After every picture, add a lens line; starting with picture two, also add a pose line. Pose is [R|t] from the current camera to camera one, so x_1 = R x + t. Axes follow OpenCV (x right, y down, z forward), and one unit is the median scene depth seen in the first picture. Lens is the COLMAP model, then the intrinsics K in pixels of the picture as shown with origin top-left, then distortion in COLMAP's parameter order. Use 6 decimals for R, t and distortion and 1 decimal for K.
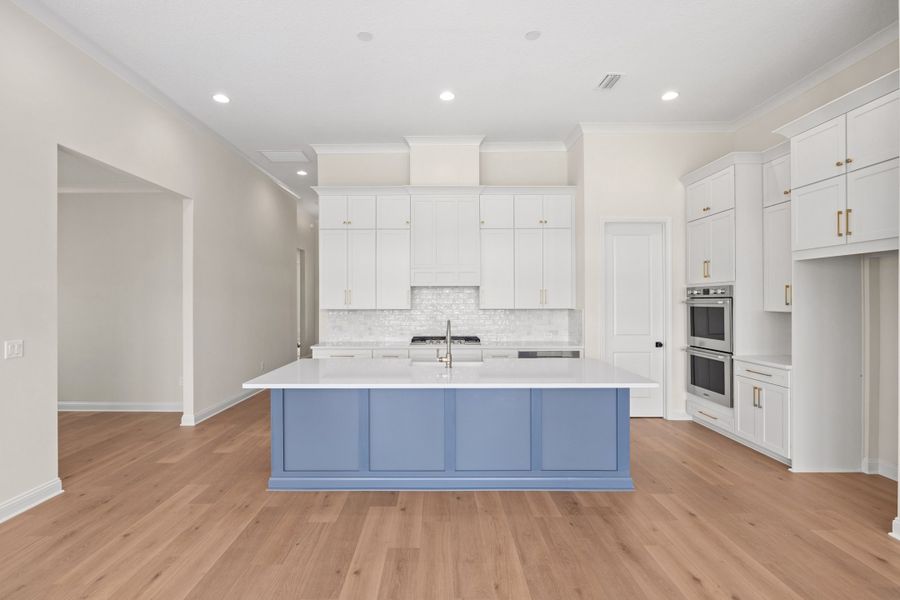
lens RADIAL K [[424.3, 0, 435.4], [0, 424.3, 299.3], [0, 0, 1]] dist [-0.003925, -0.000952]
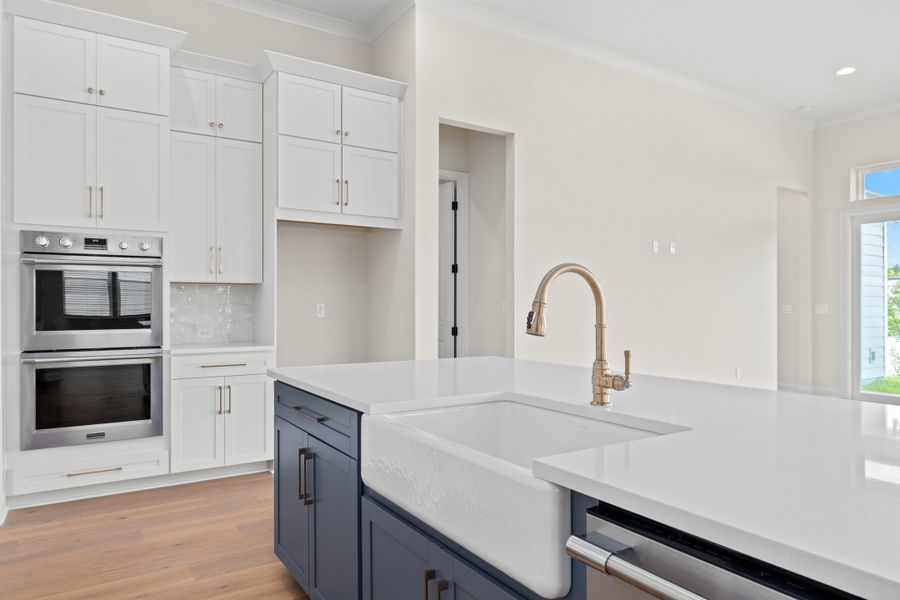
lens RADIAL K [[578.1, 0, 436.5], [0, 578.1, 303.7], [0, 0, 1]] dist [-0.001267, 0.000294]
pose [[-0.533288, 0.006972, 0.845905, -0.230757], [0.001651, 0.999973, -0.007201, 0.068635], [-0.845932, -0.002444, -0.533285, 1.088723]]
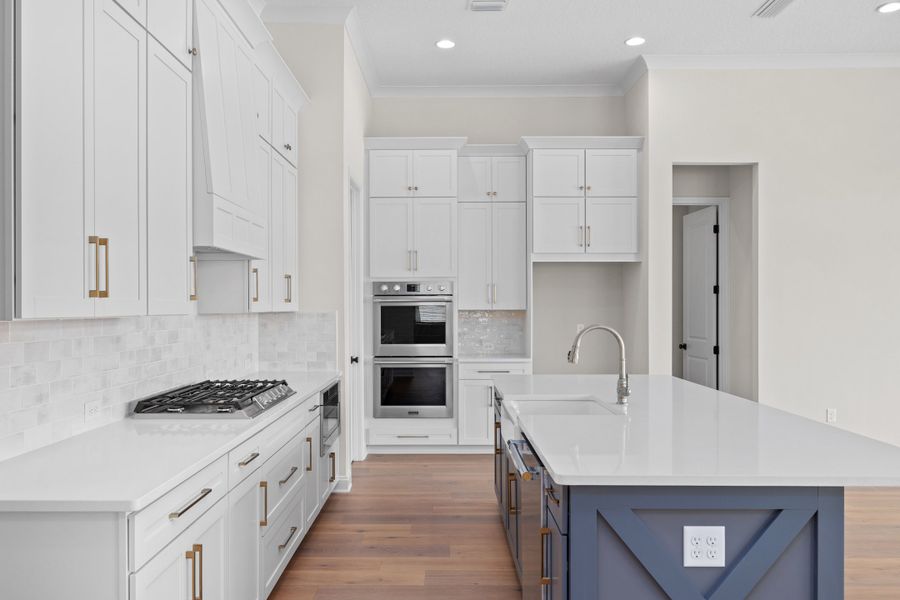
lens RADIAL K [[683.4, 0, 450.0], [0, 683.4, 300.0], [0, 0, 1]] dist [0.004590, 0.000853]
pose [[-0.012377, 0.011021, 0.999863, -0.742652], [0.000445, 0.999939, -0.011016, 0.021949], [-0.999923, 0.000309, -0.012381, 1.002811]]
